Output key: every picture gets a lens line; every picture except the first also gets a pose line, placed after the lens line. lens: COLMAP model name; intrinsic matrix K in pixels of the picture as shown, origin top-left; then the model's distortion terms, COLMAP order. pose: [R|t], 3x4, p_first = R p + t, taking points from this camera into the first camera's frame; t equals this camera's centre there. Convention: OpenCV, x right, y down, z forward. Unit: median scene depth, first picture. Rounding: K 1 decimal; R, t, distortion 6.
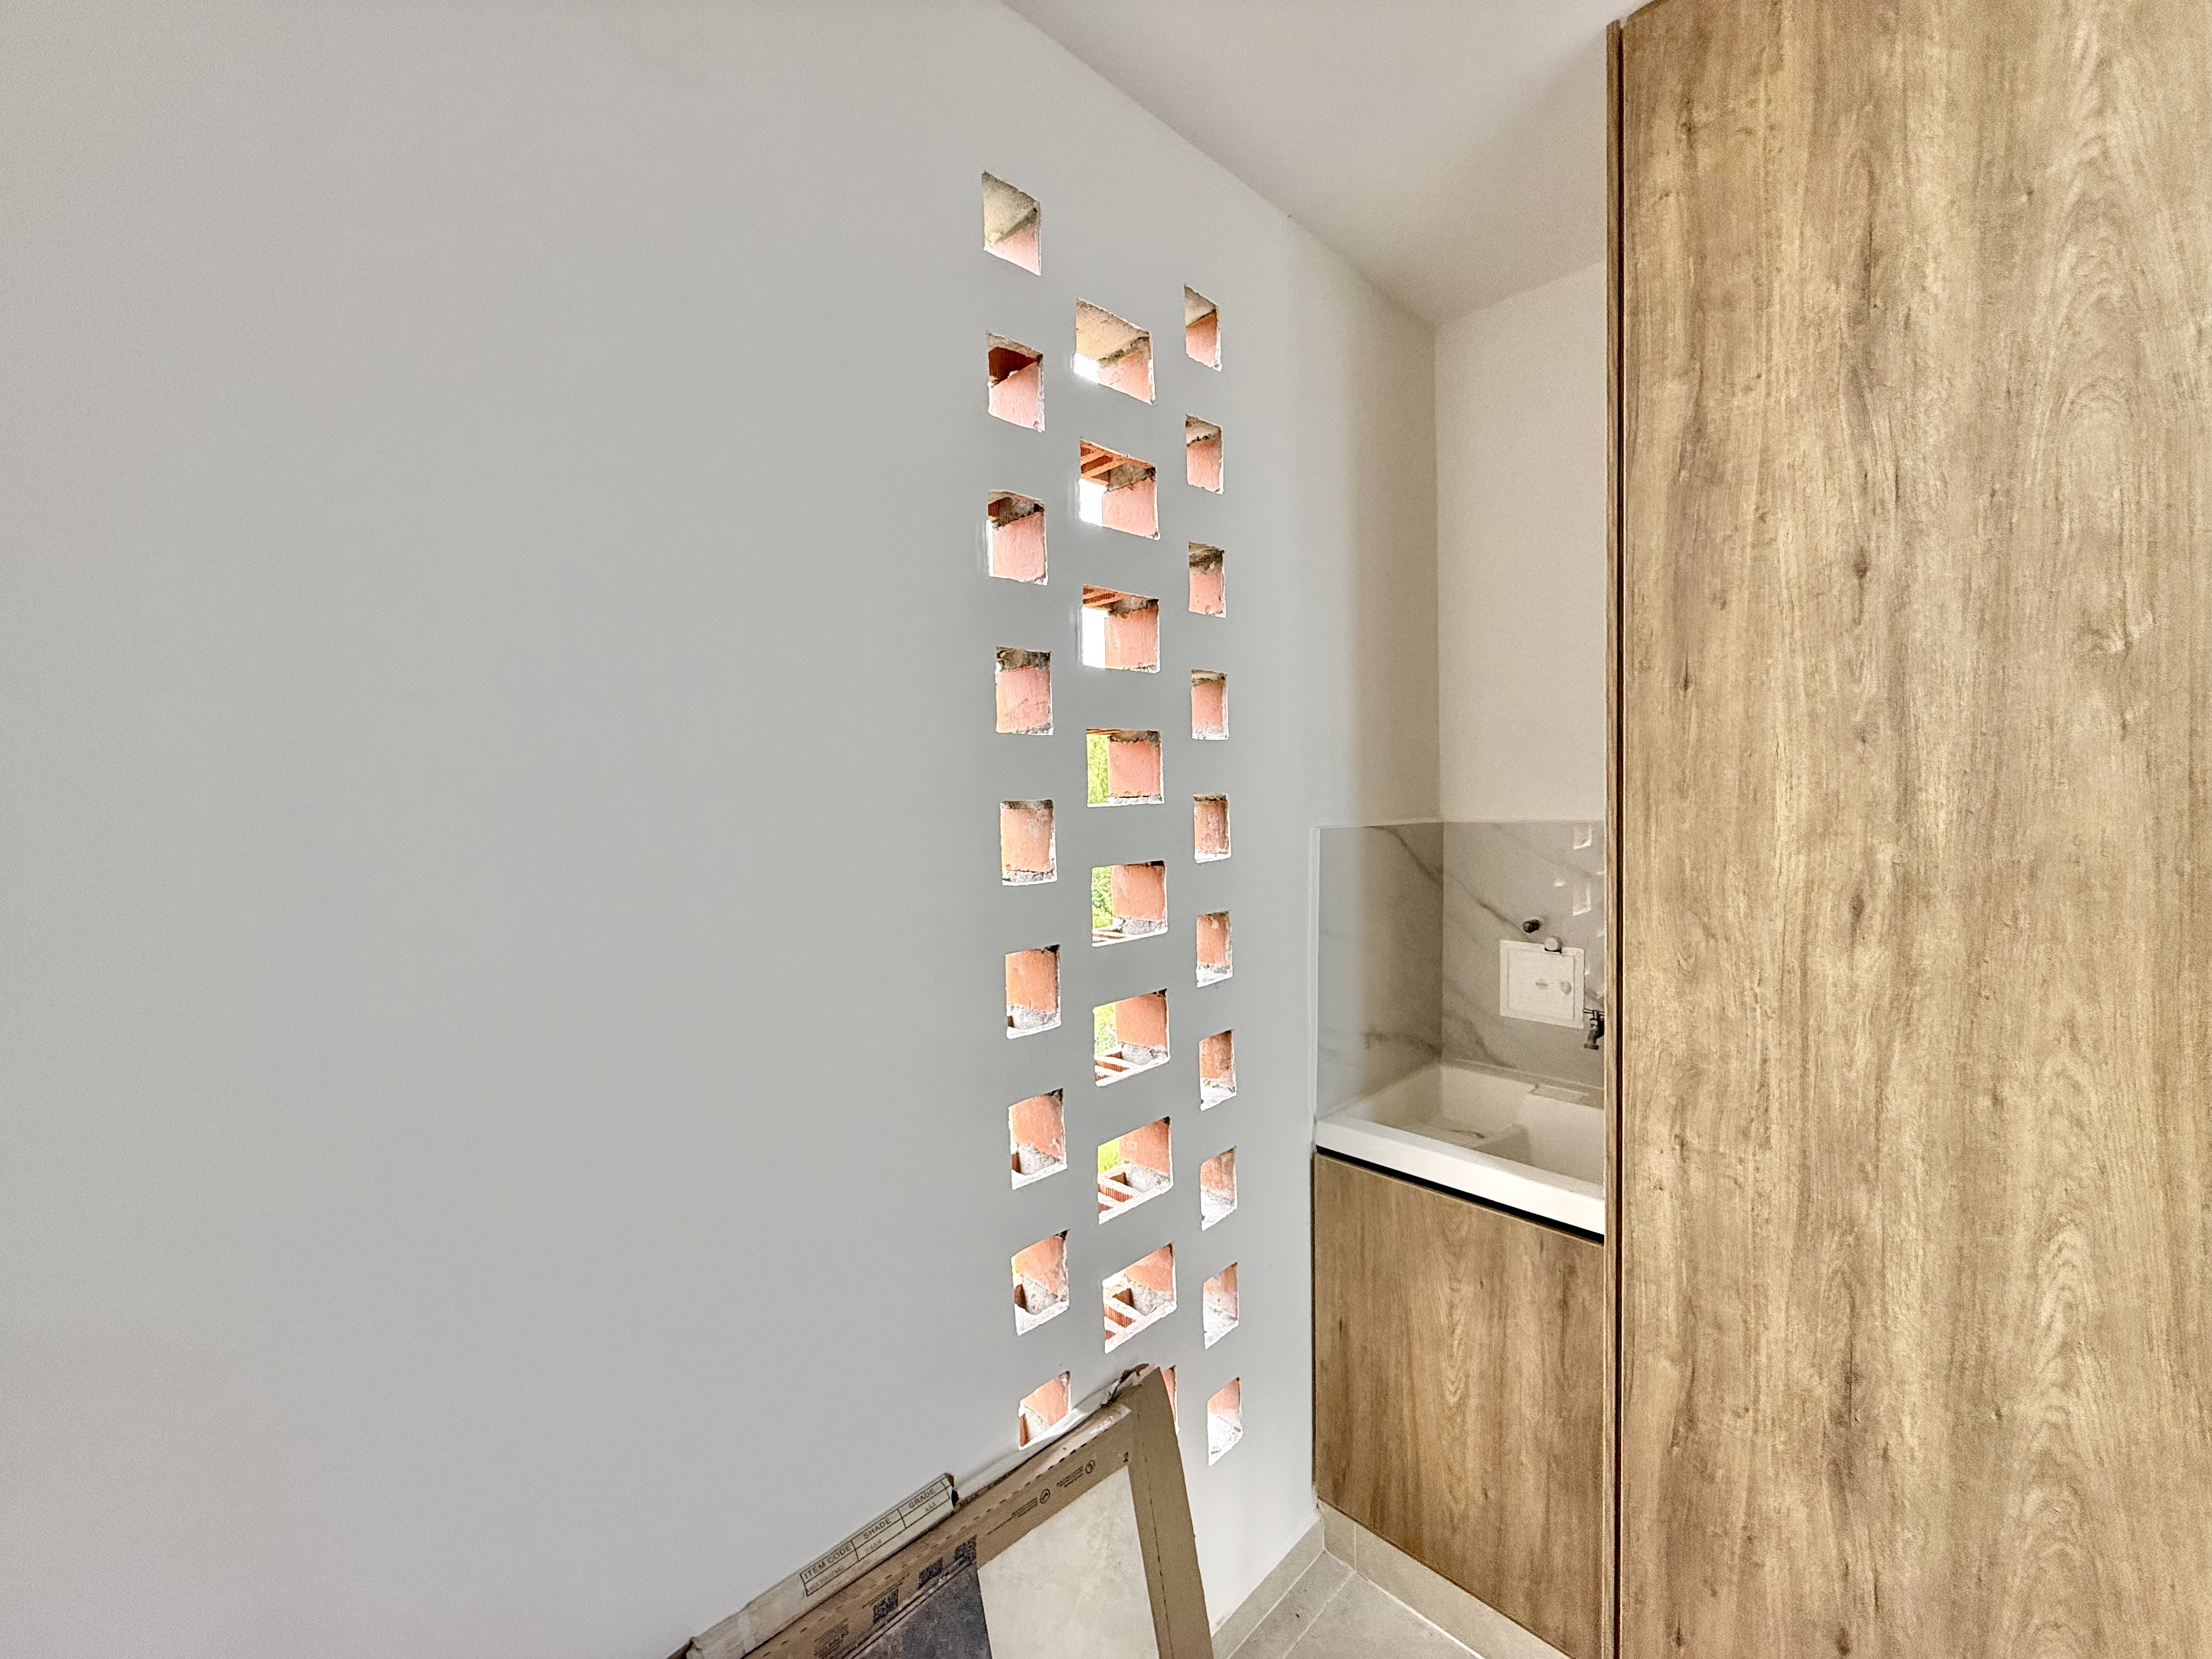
lens RADIAL K [[879.9, 0, 1100.4], [0, 879.9, 826.9], [0, 0, 1]] dist [-0.000967, 0.000000]
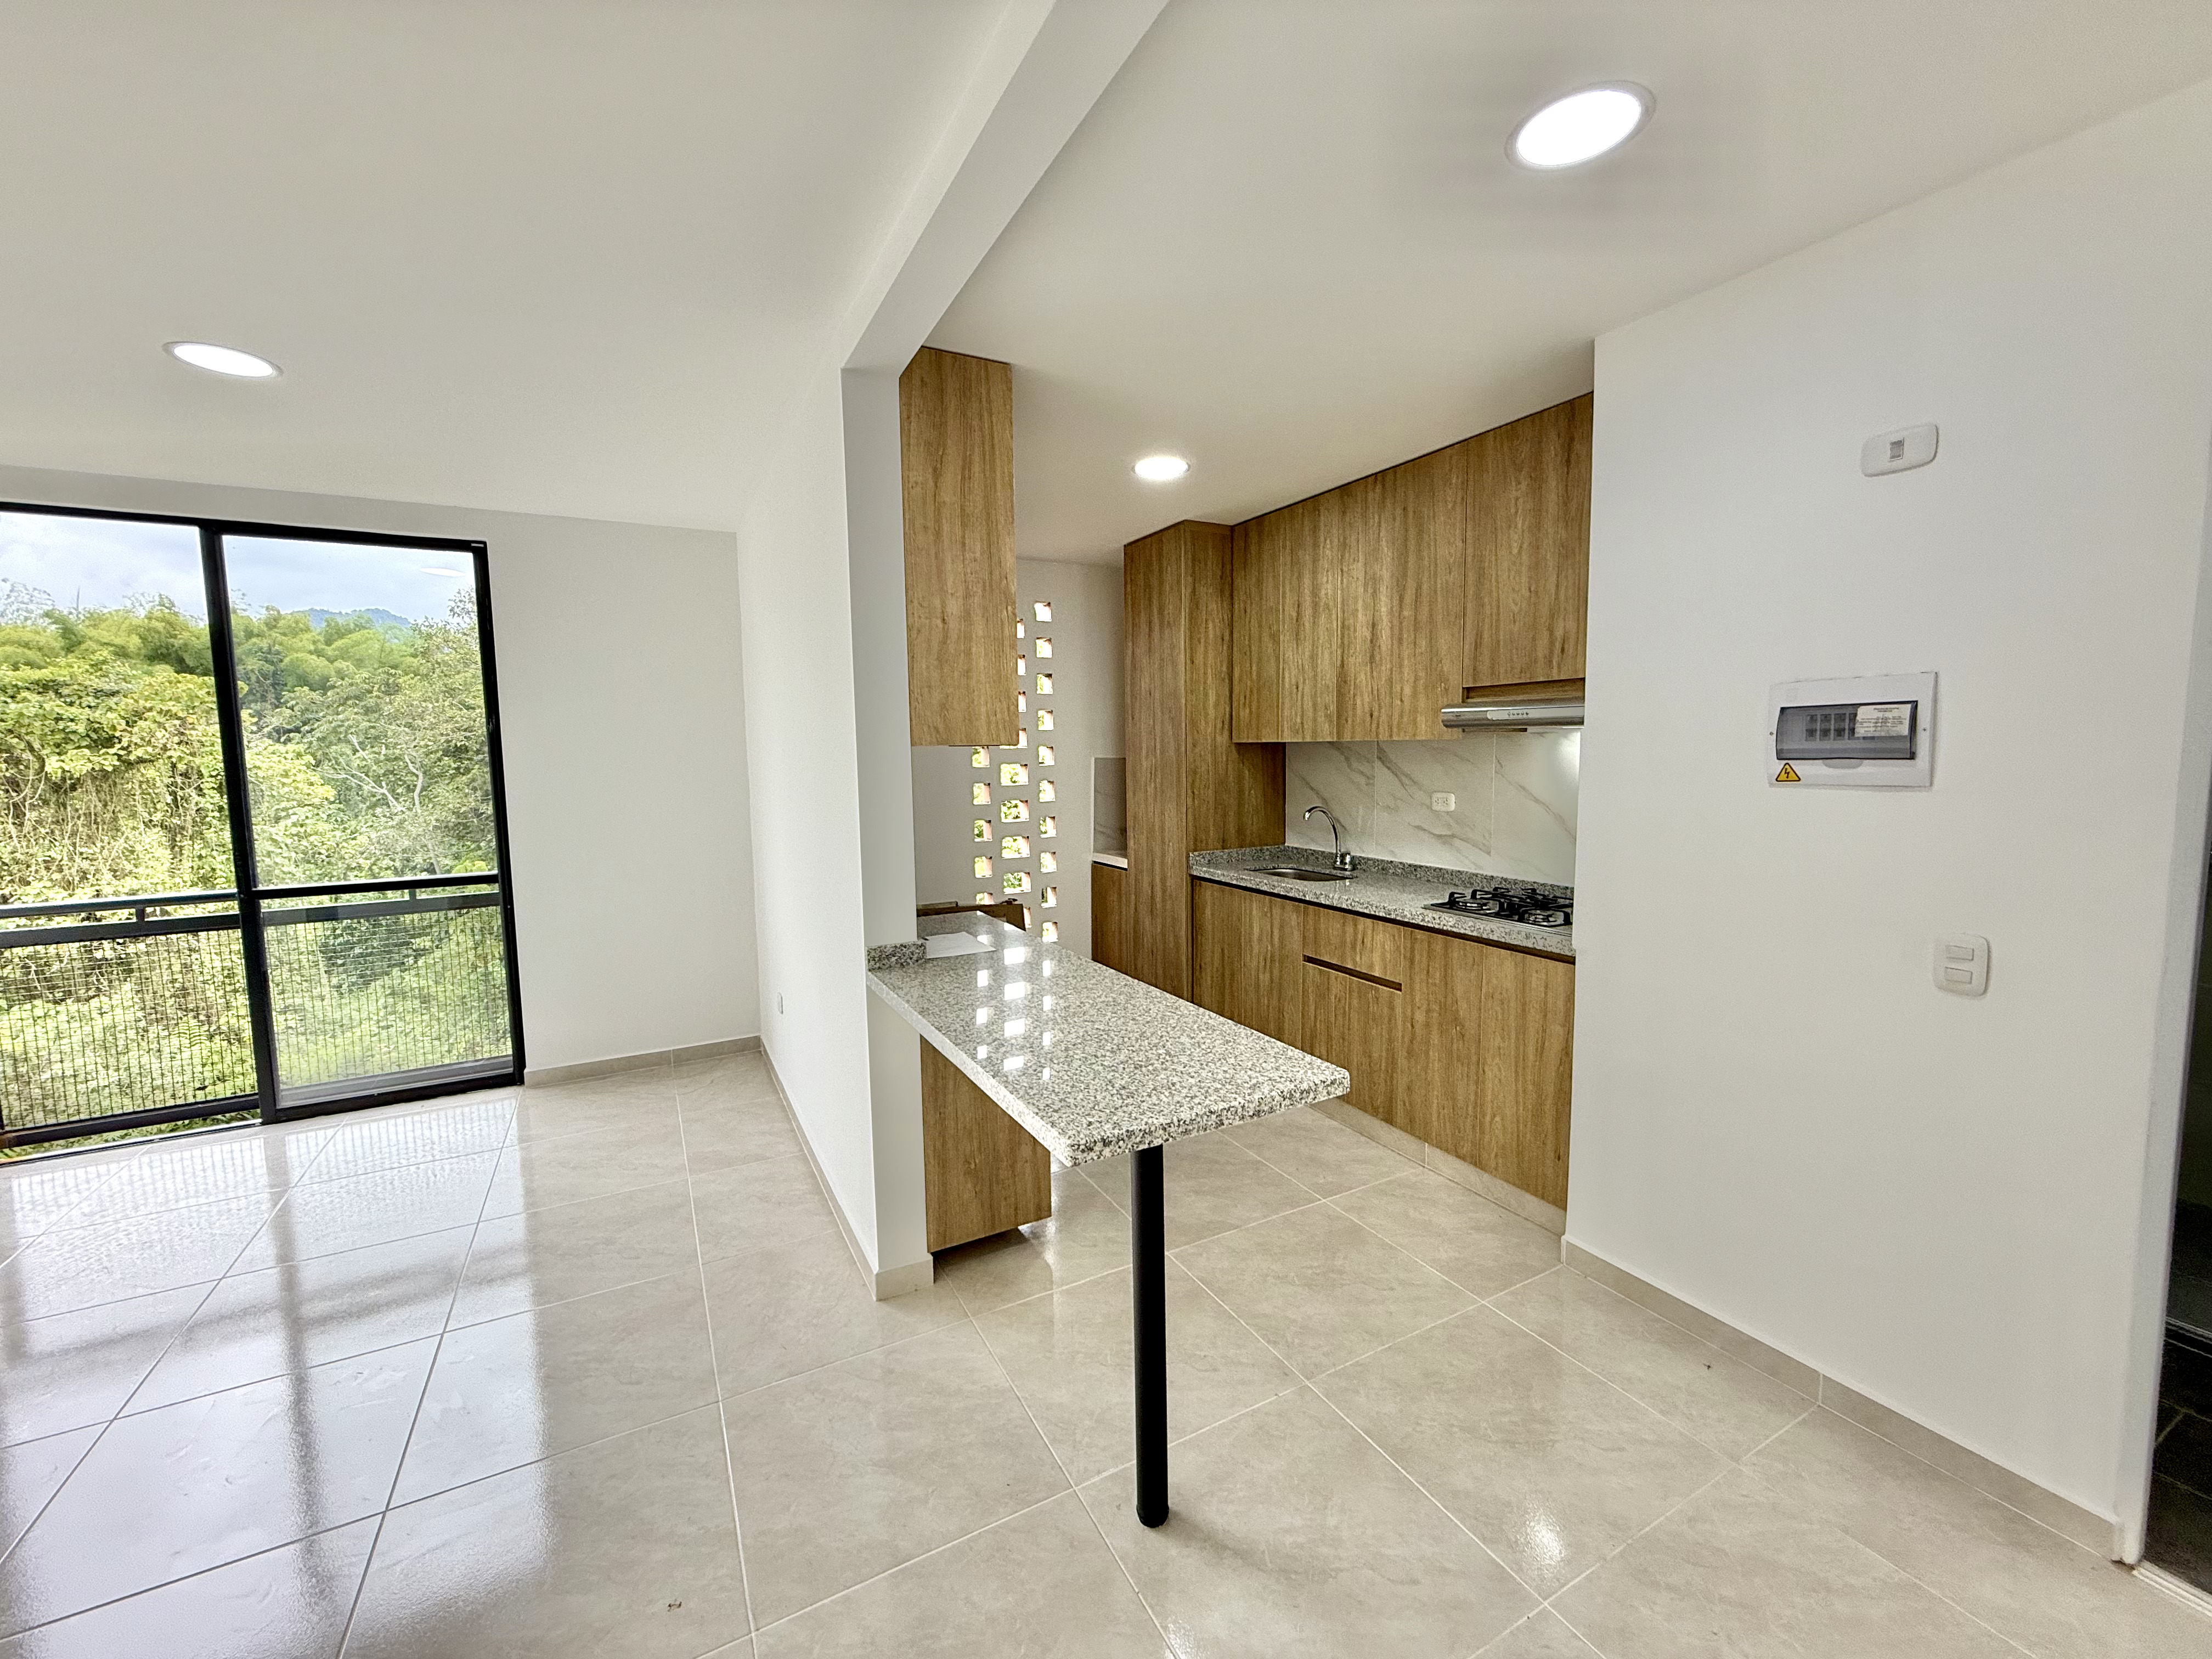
lens RADIAL K [[879.9, 0, 1100.4], [0, 879.9, 826.9], [0, 0, 1]] dist [-0.000967, 0.000000]
pose [[0.960631, 0.035982, -0.275487, 1.733144], [-0.021947, 0.998307, 0.053861, 0.118737], [0.276958, -0.045695, 0.959795, -3.031212]]
